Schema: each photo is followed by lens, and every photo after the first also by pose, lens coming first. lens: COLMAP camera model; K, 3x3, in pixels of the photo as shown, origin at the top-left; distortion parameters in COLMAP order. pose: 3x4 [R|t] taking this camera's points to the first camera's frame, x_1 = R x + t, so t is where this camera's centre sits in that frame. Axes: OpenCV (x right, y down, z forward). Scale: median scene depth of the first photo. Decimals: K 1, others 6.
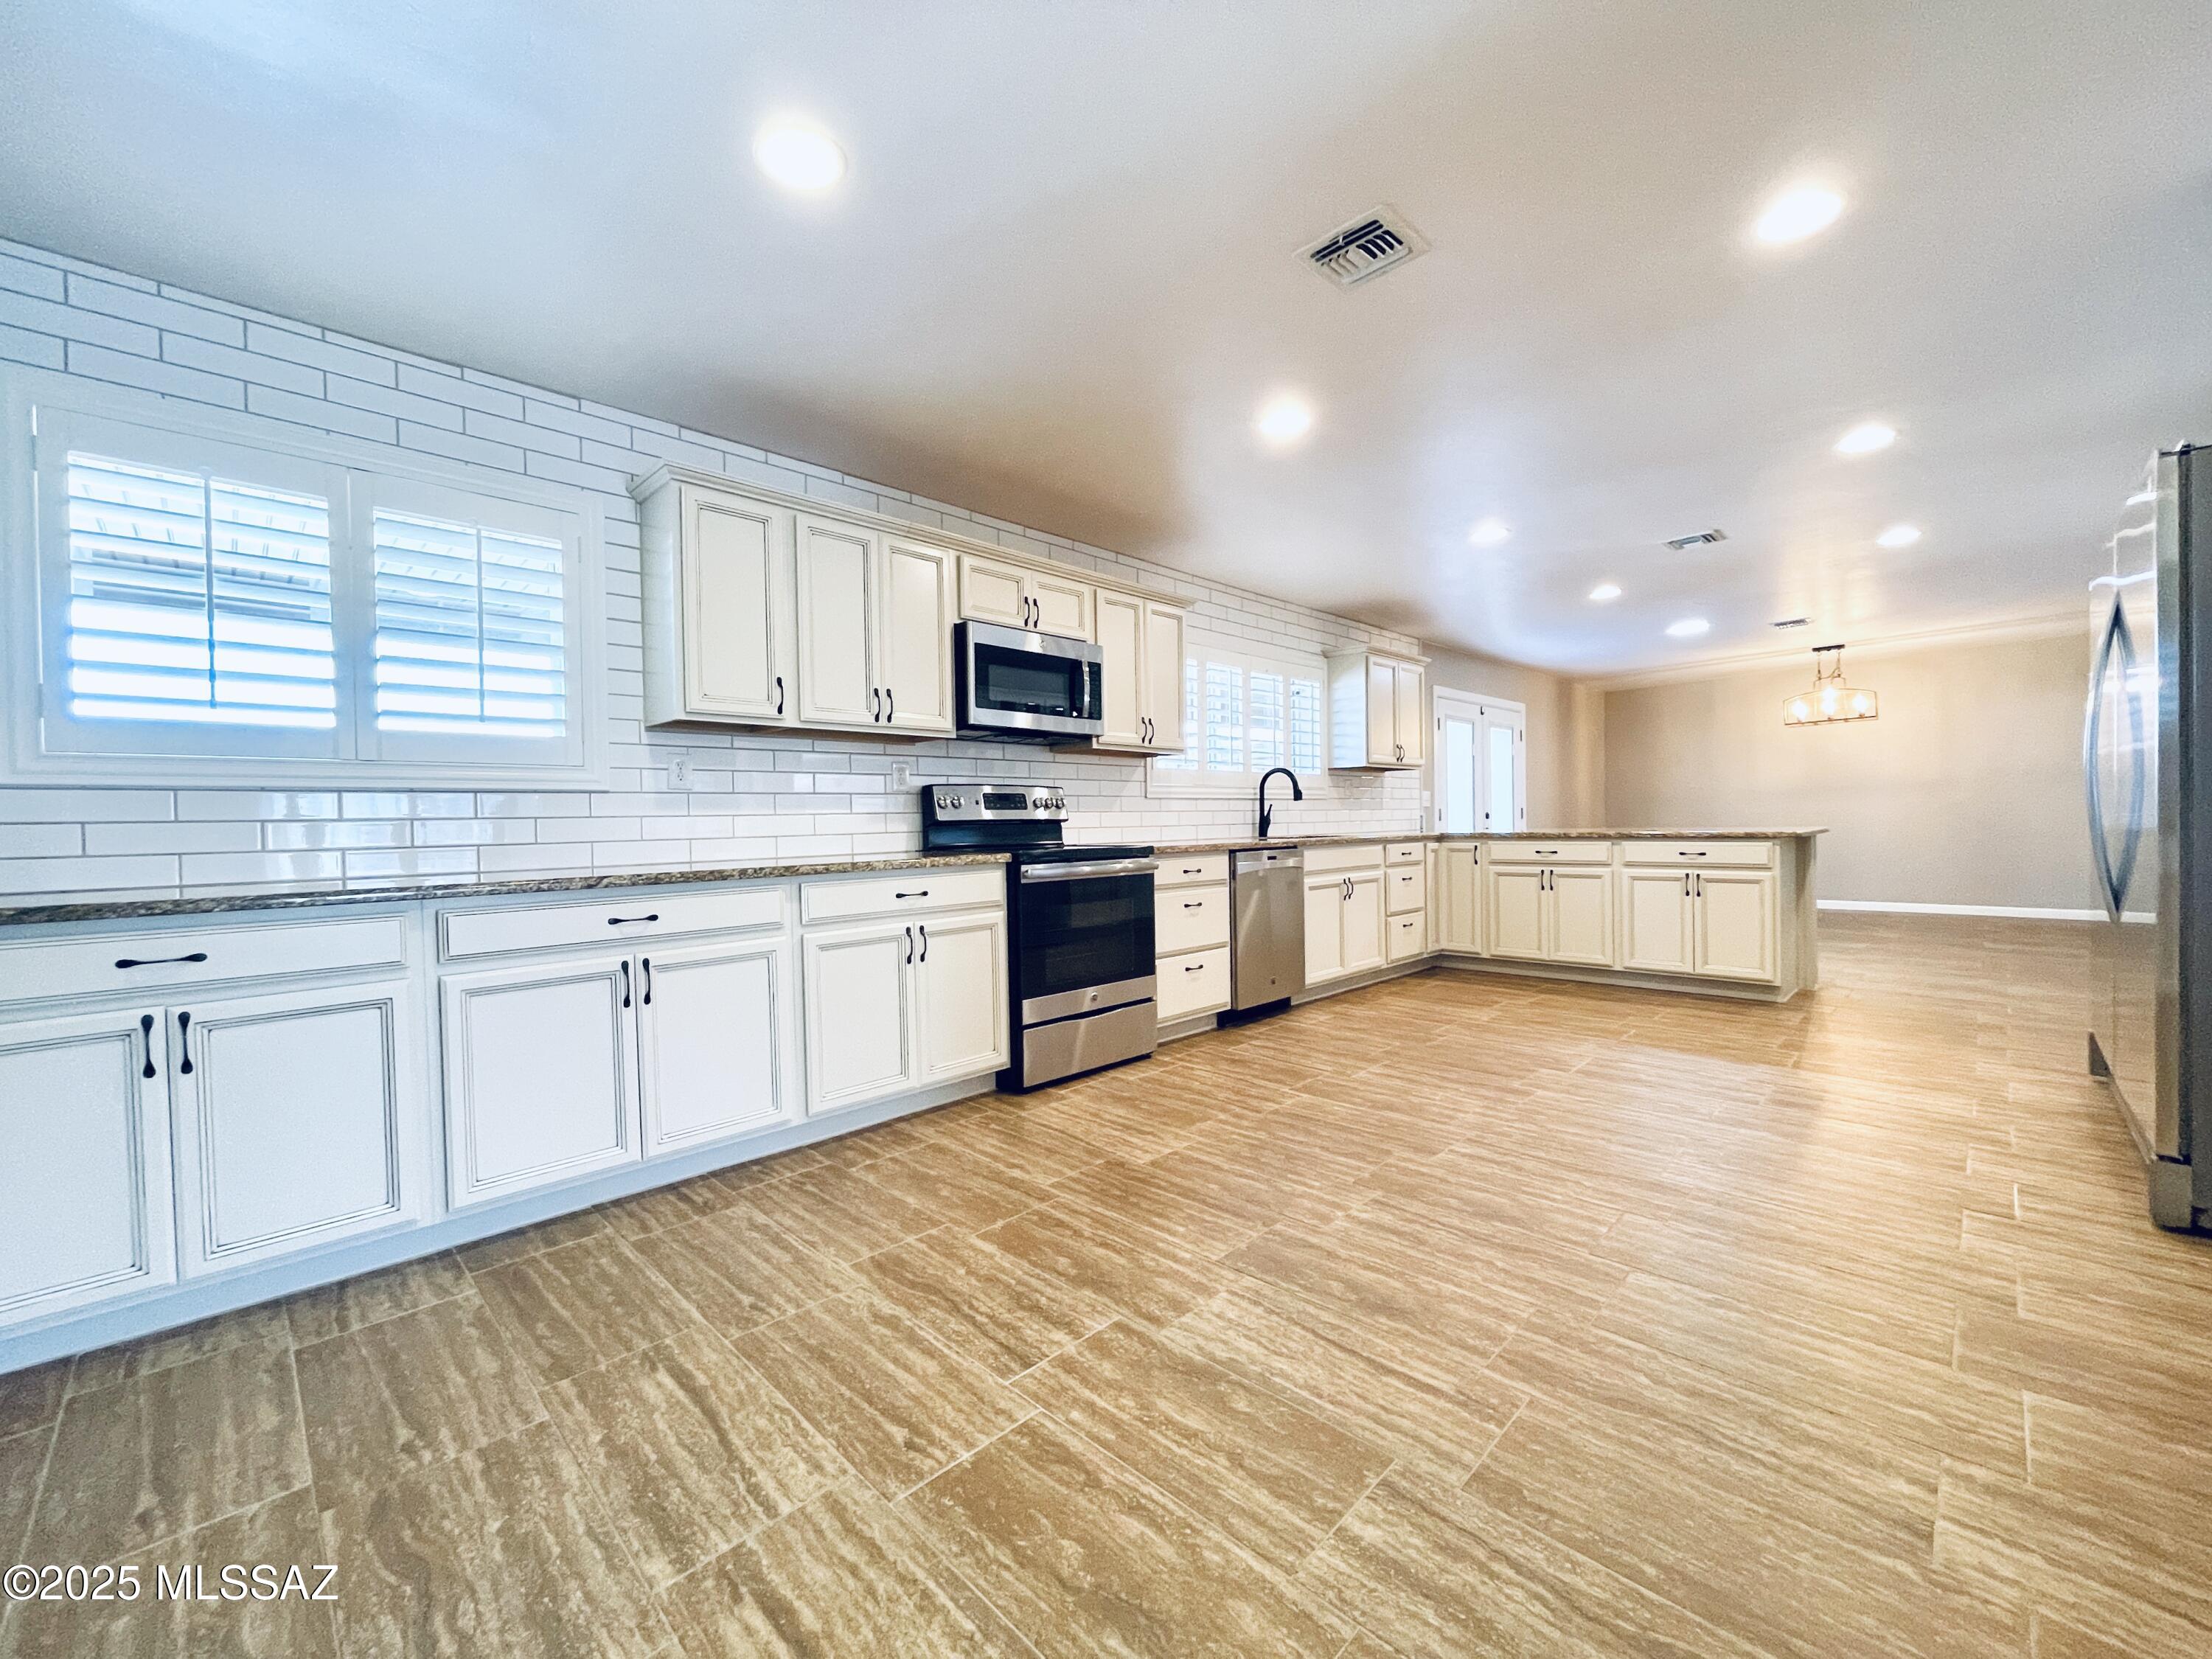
lens RADIAL K [[901.6, 0, 1107.3], [0, 901.6, 845.2], [0, 0, 1]] dist [0.007928, -0.001519]
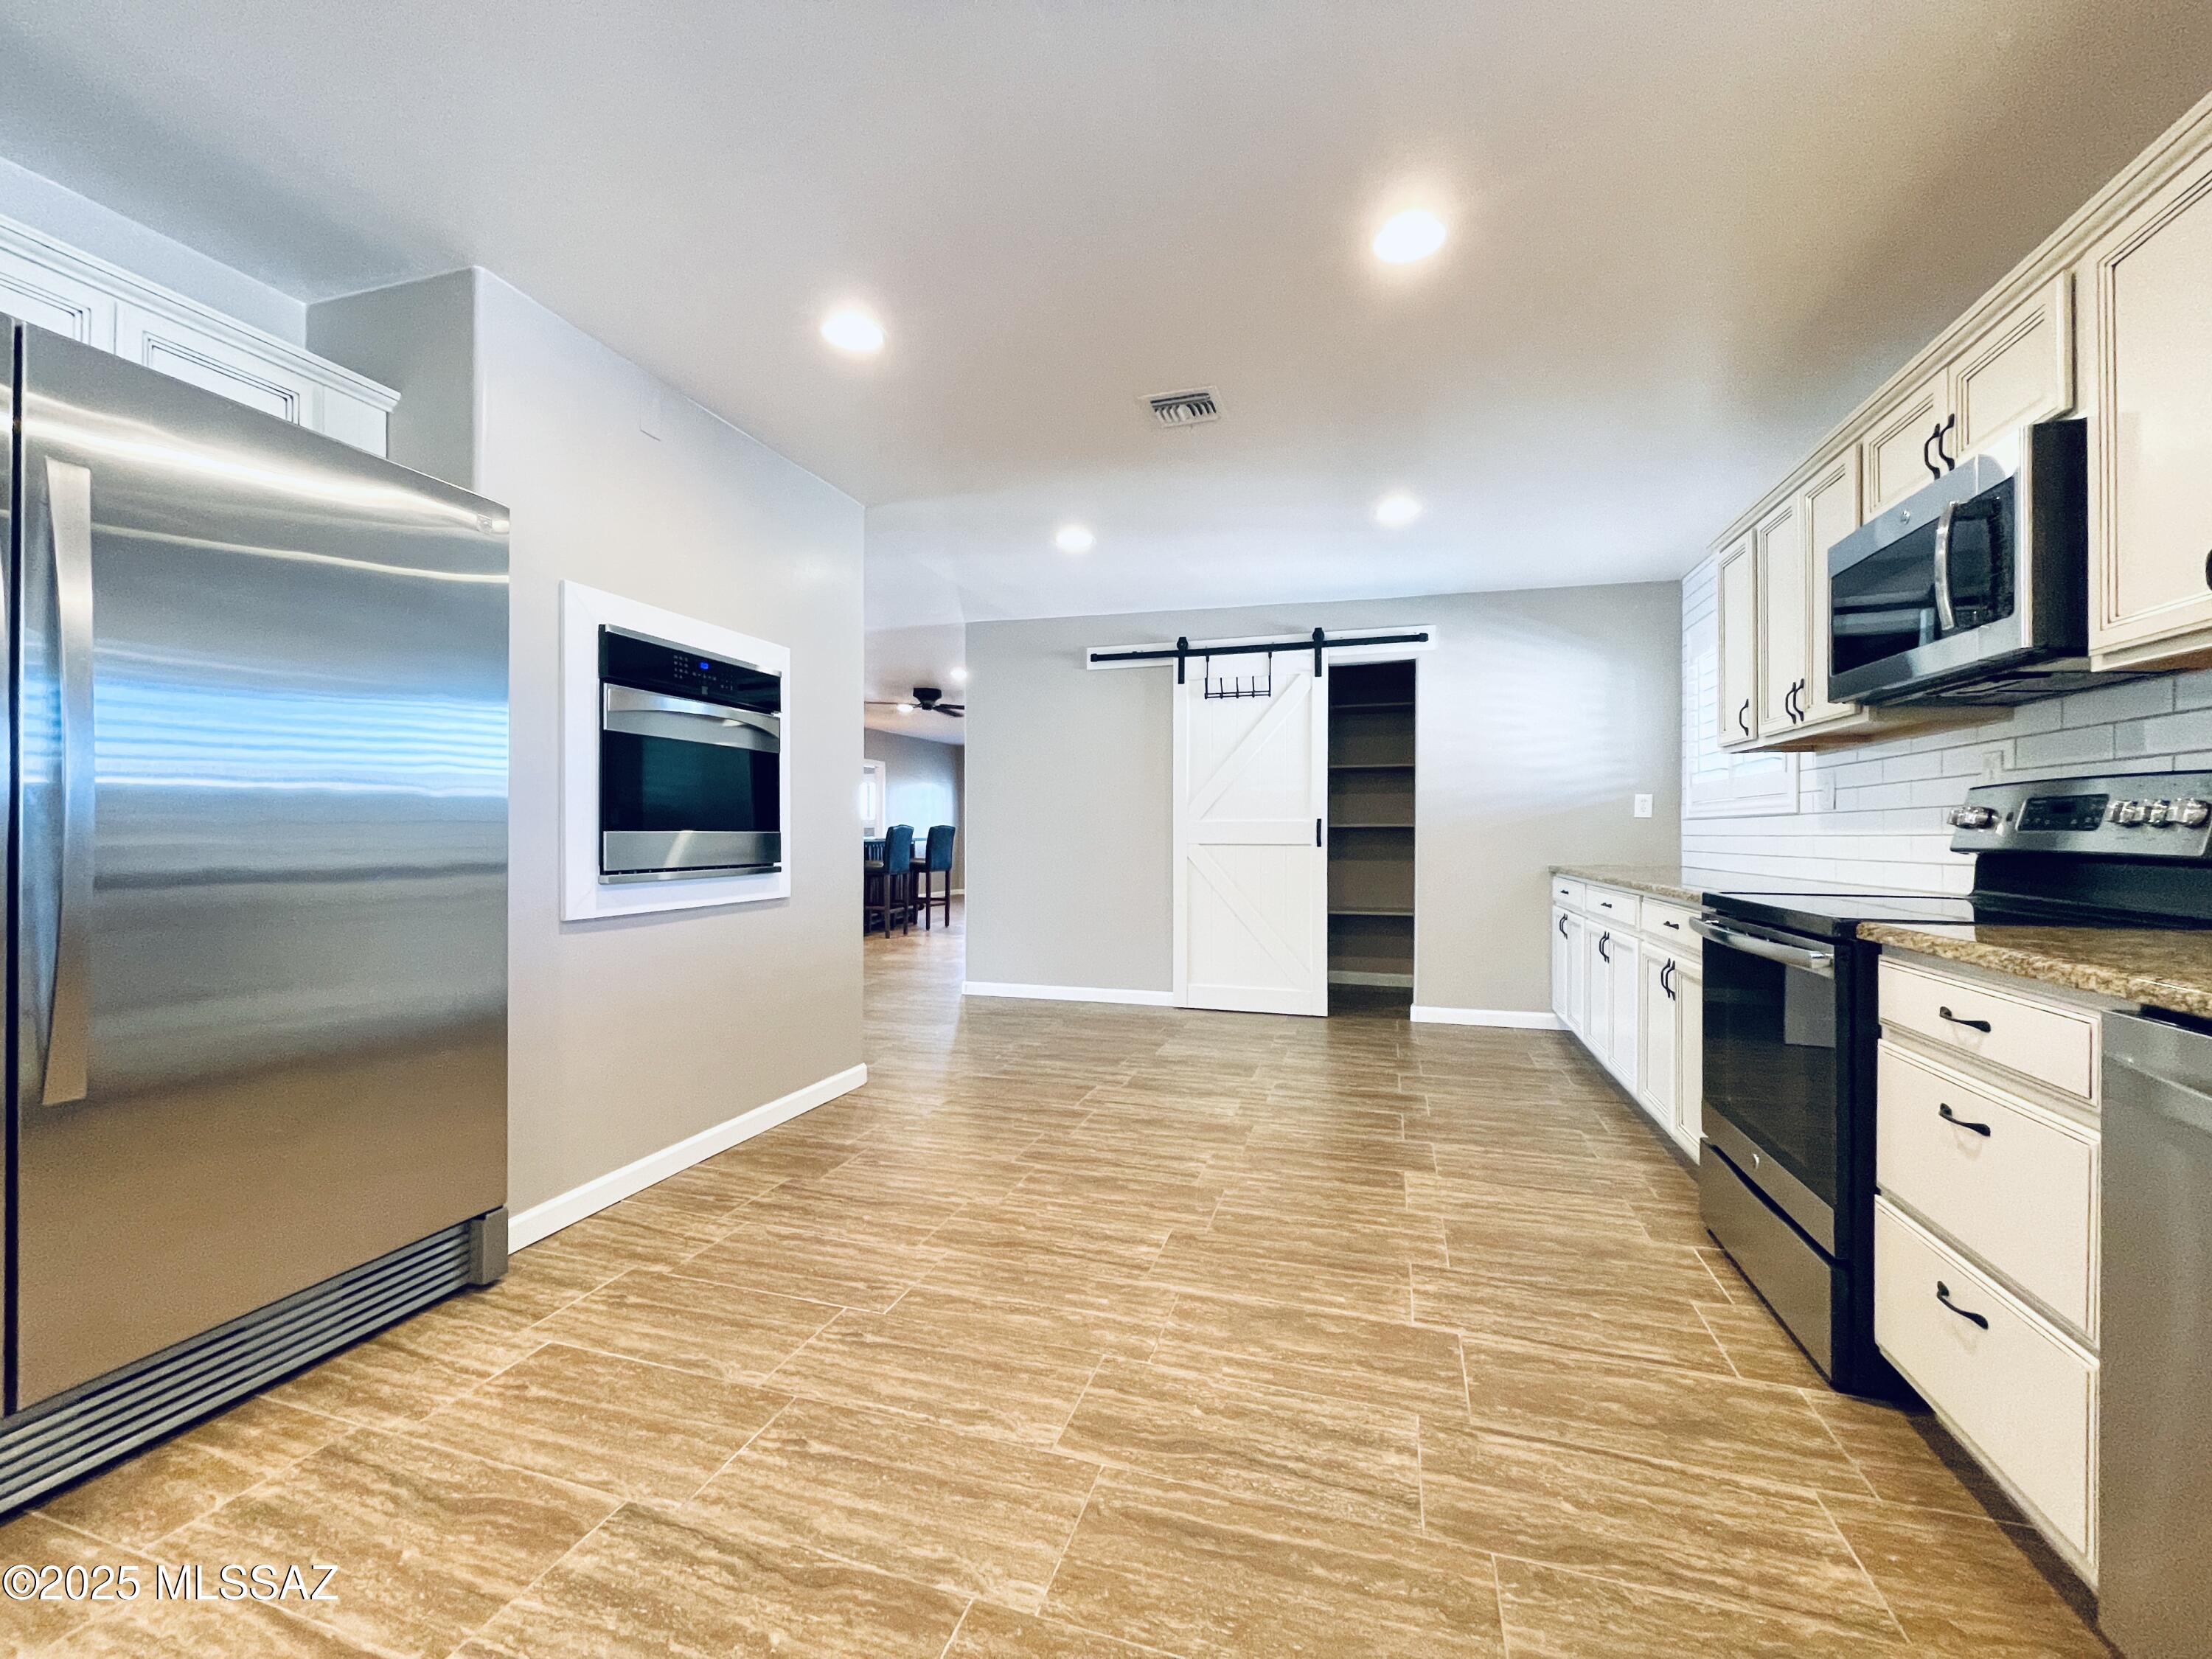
lens RADIAL K [[901.6, 0, 1118.4], [0, 901.6, 826.3], [0, 0, 1]] dist [0.007928, -0.001519]
pose [[-0.883559, 0.012168, -0.468162, 0.682176], [-0.000893, 0.999617, 0.027666, -0.068895], [0.468319, 0.024863, -0.883210, 1.457208]]
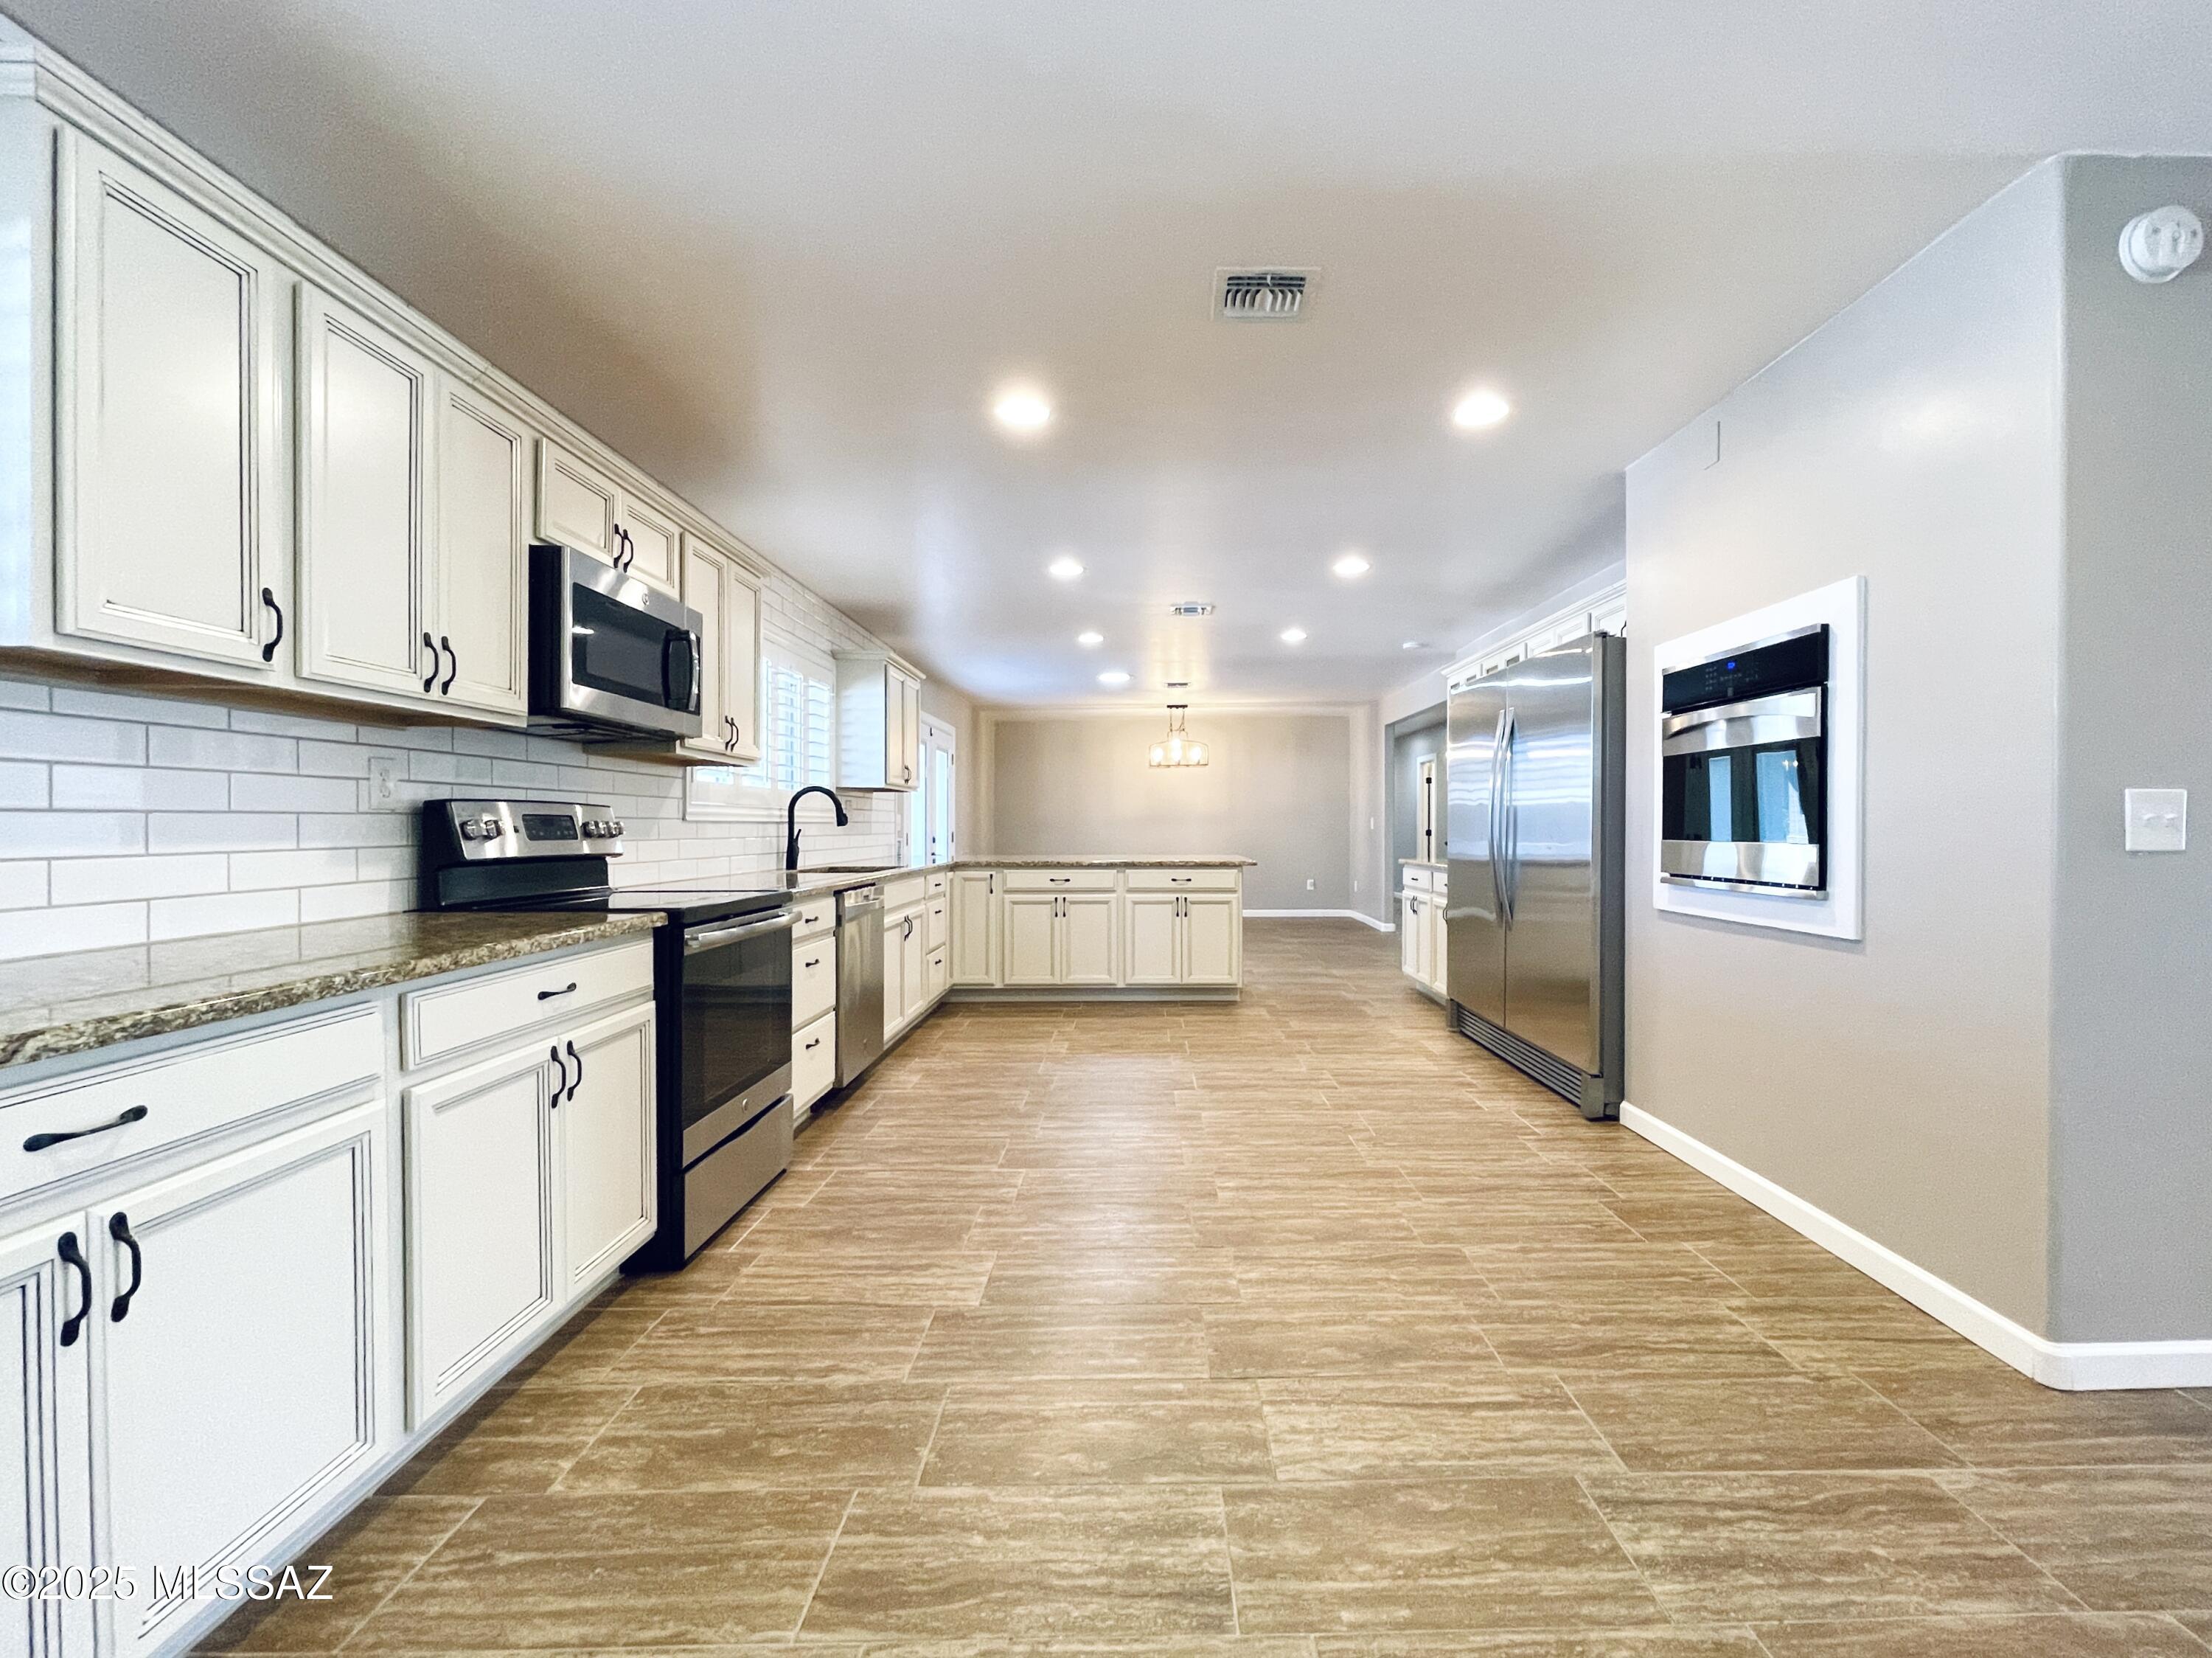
lens RADIAL K [[966.9, 0, 1178.0], [0, 966.9, 842.2], [0, 0, 1]] dist [0.001020, 0.001520]
pose [[0.686520, 0.005960, 0.727087, -0.376150], [0.008124, 0.999841, -0.015867, -0.028501], [-0.727066, 0.016800, 0.686362, 0.238153]]
